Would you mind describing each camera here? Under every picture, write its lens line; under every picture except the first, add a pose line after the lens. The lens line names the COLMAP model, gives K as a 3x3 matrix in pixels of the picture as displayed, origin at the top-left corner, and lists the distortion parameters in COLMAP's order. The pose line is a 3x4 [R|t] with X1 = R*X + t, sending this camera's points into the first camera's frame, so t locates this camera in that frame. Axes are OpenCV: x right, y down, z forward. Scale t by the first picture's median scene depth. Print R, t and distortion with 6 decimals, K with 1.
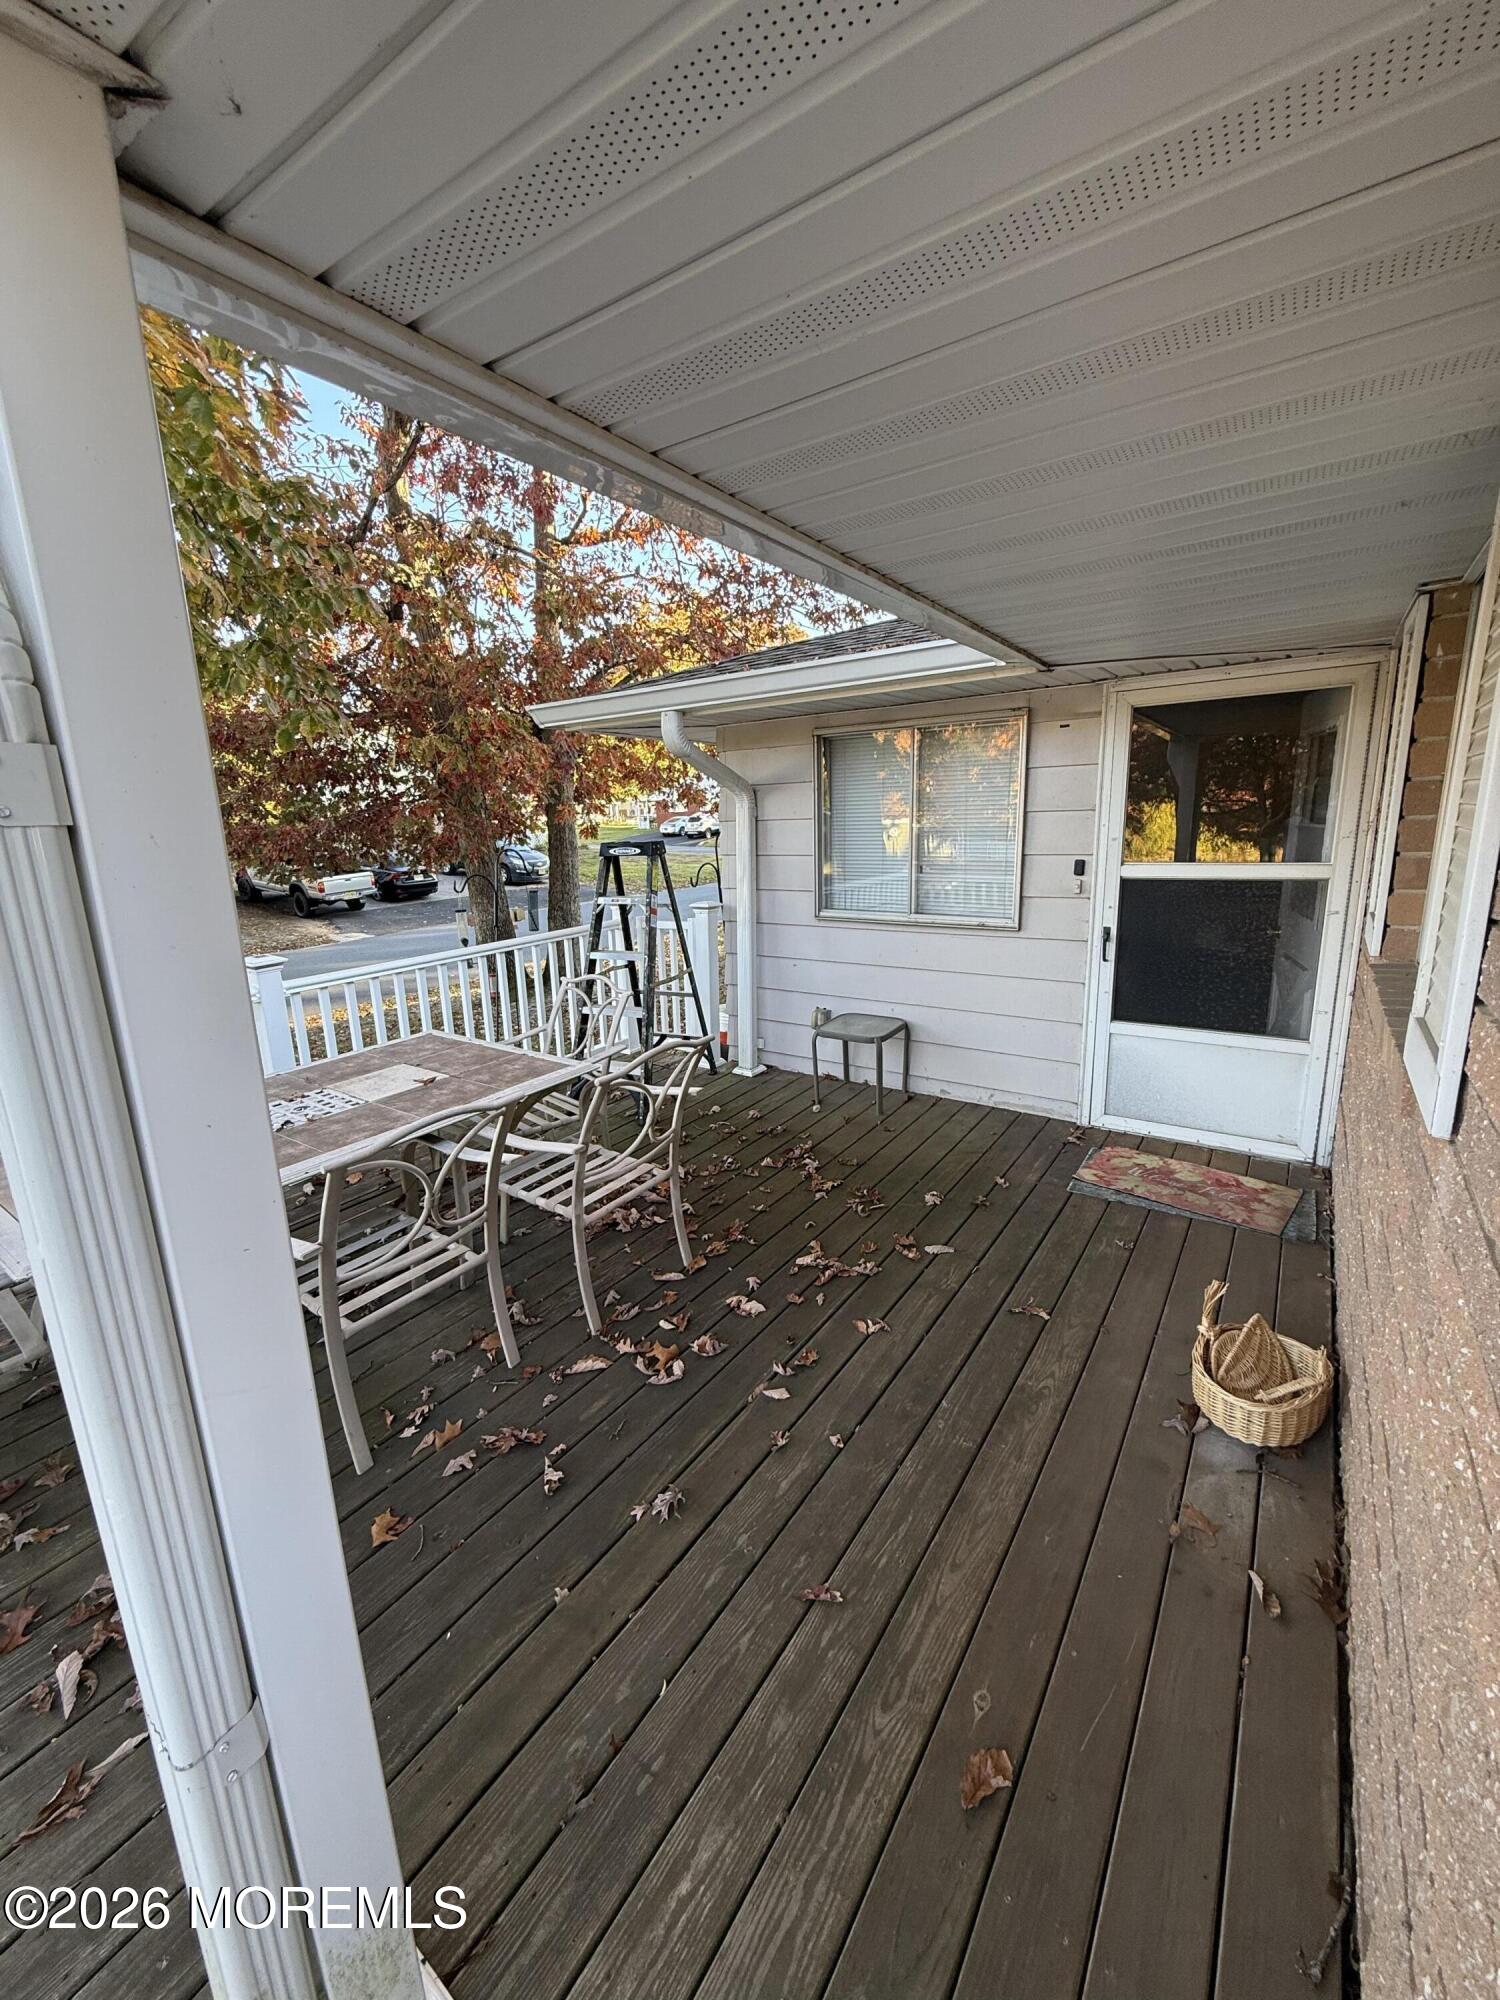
lens RADIAL K [[797.6, 0, 750.0], [0, 797.6, 1000.0], [0, 0, 1]] dist [0.000398, 0.000029]
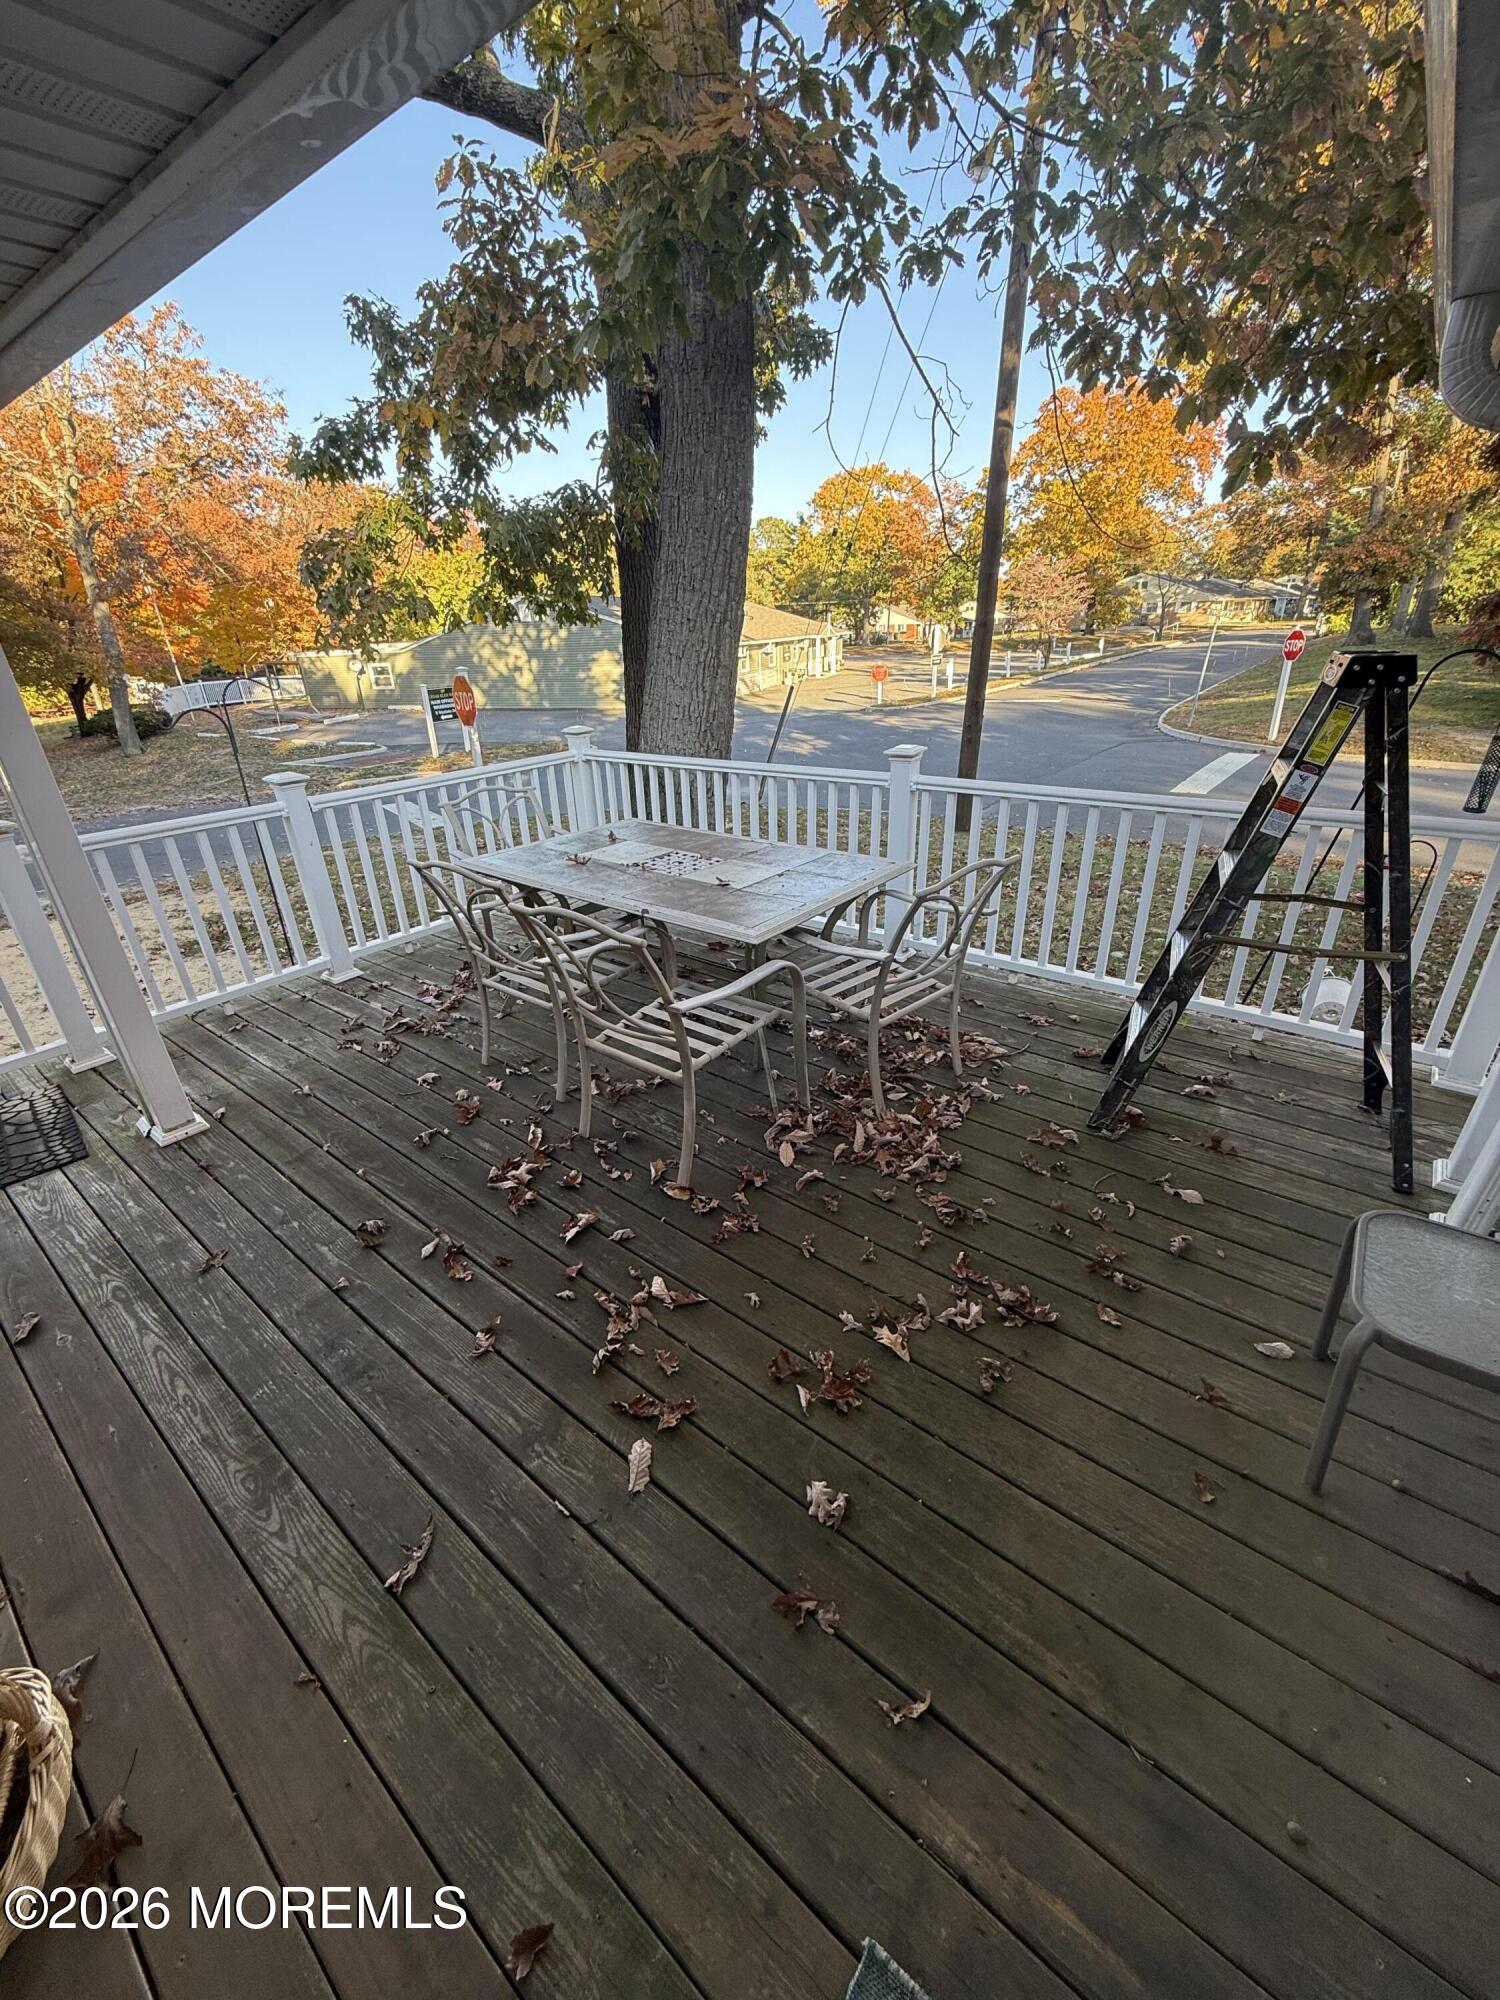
lens RADIAL K [[793.0, 0, 749.7], [0, 793.0, 1004.7], [0, 0, 1]] dist [0.001470, -0.000049]
pose [[-0.058478, 0.462275, -0.884806, 0.550251], [-0.200102, 0.862907, 0.464059, -0.230440], [0.978028, 0.204189, 0.042041, 0.941213]]
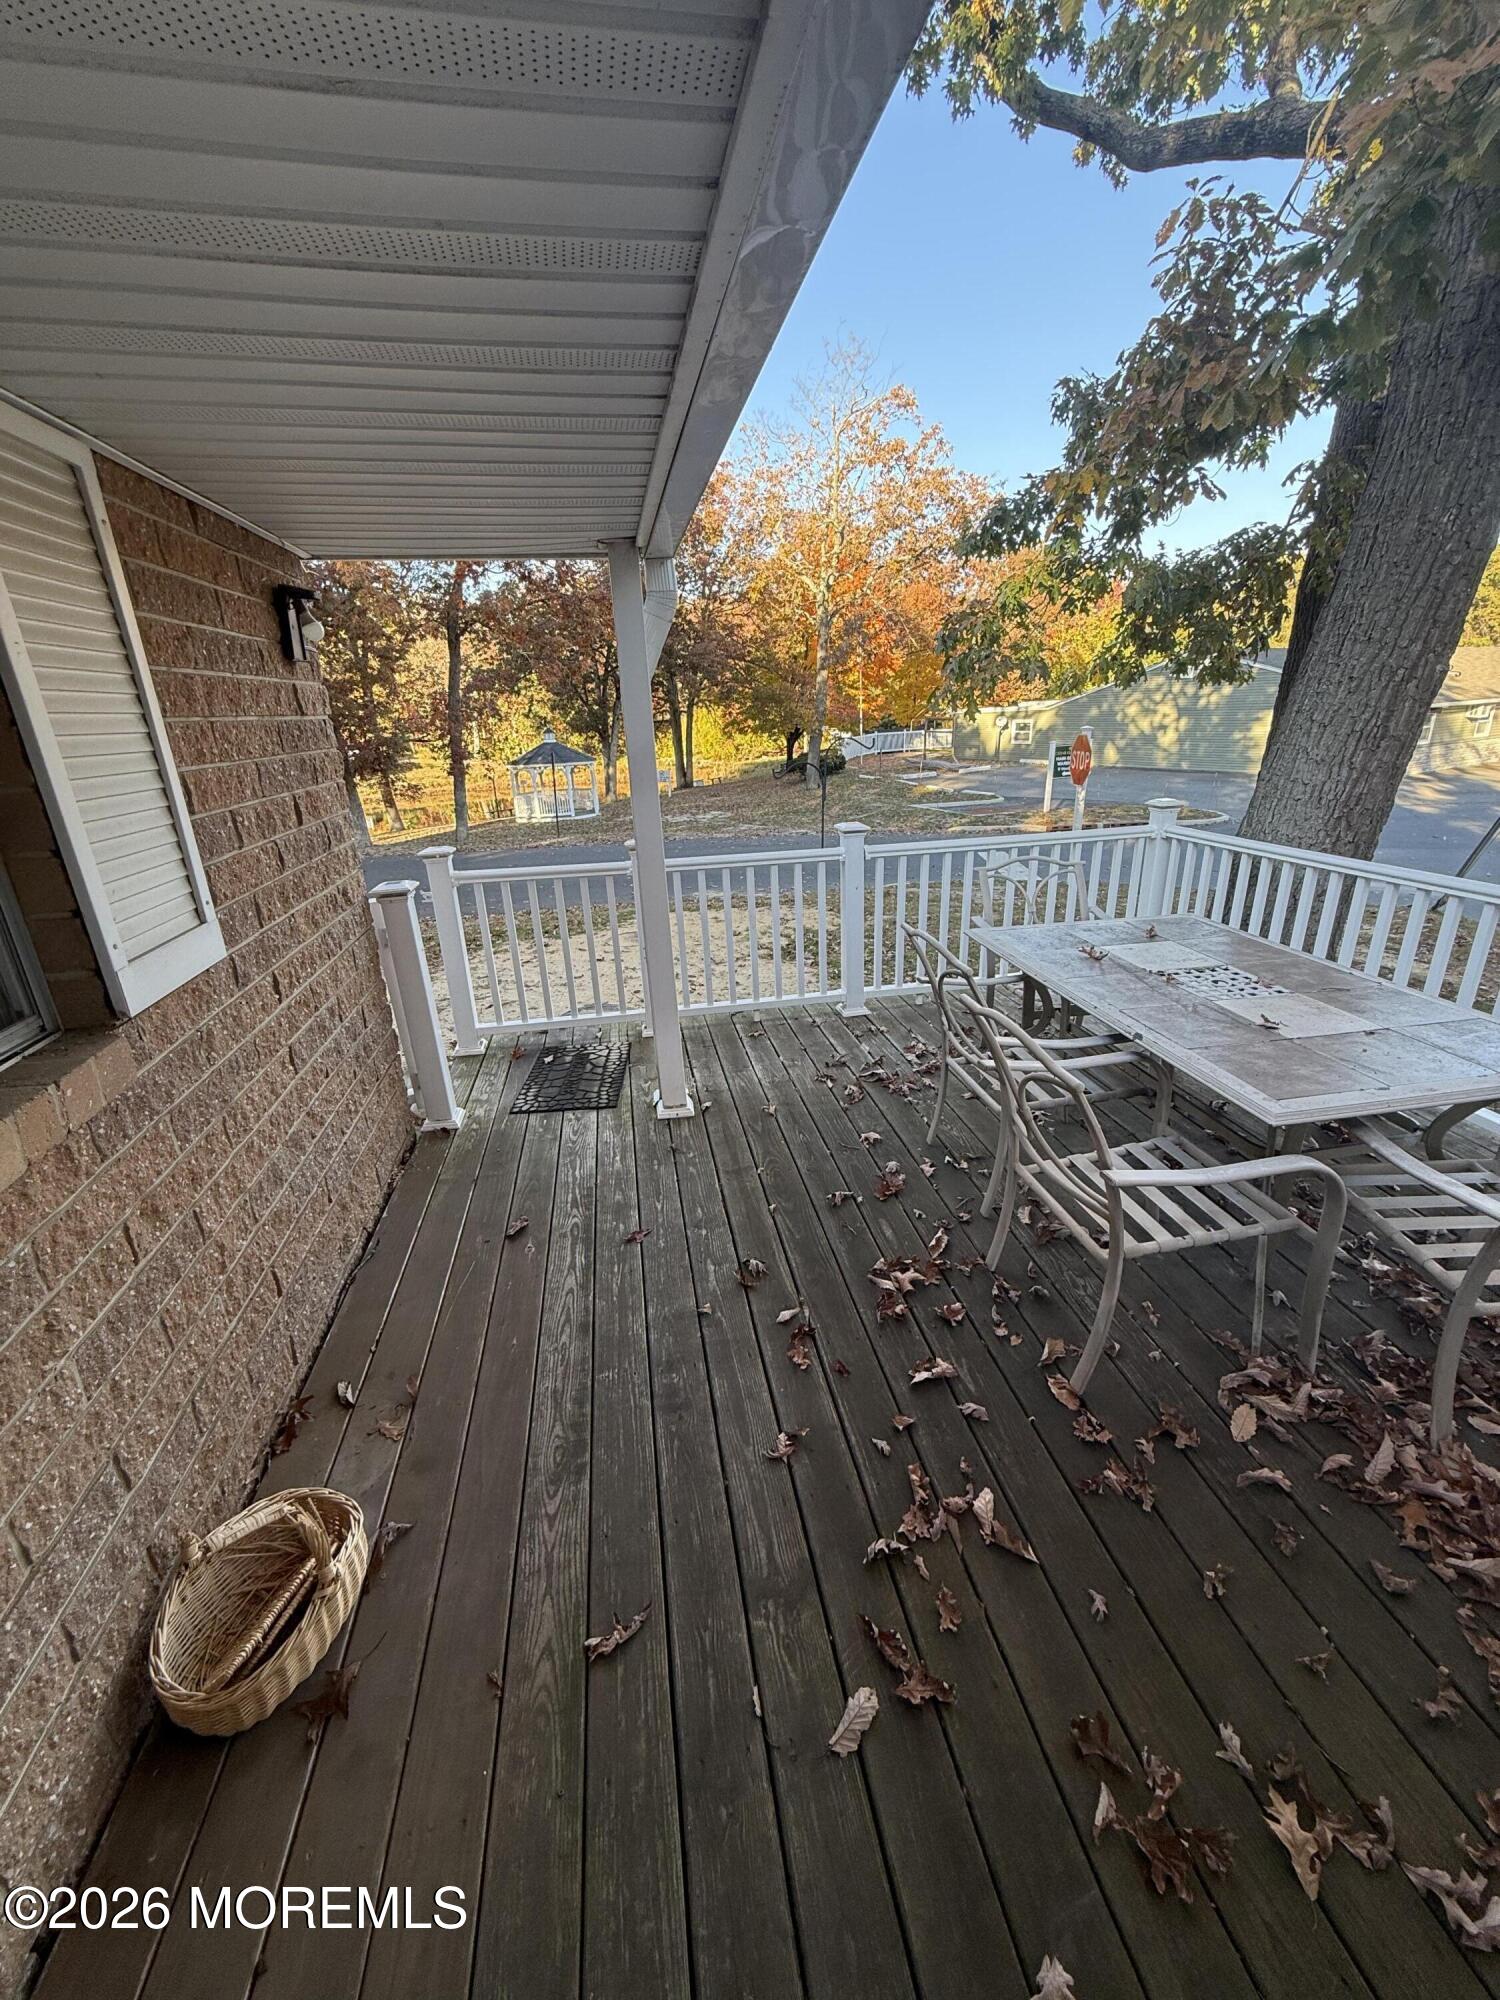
lens RADIAL K [[797.6, 0, 750.0], [0, 797.6, 1000.0], [0, 0, 1]] dist [0.000398, 0.000029]
pose [[-0.707012, 0.299136, -0.640821, 0.424799], [-0.105060, 0.851655, 0.513465, -0.244751], [0.699354, 0.430350, -0.570703, 0.992716]]
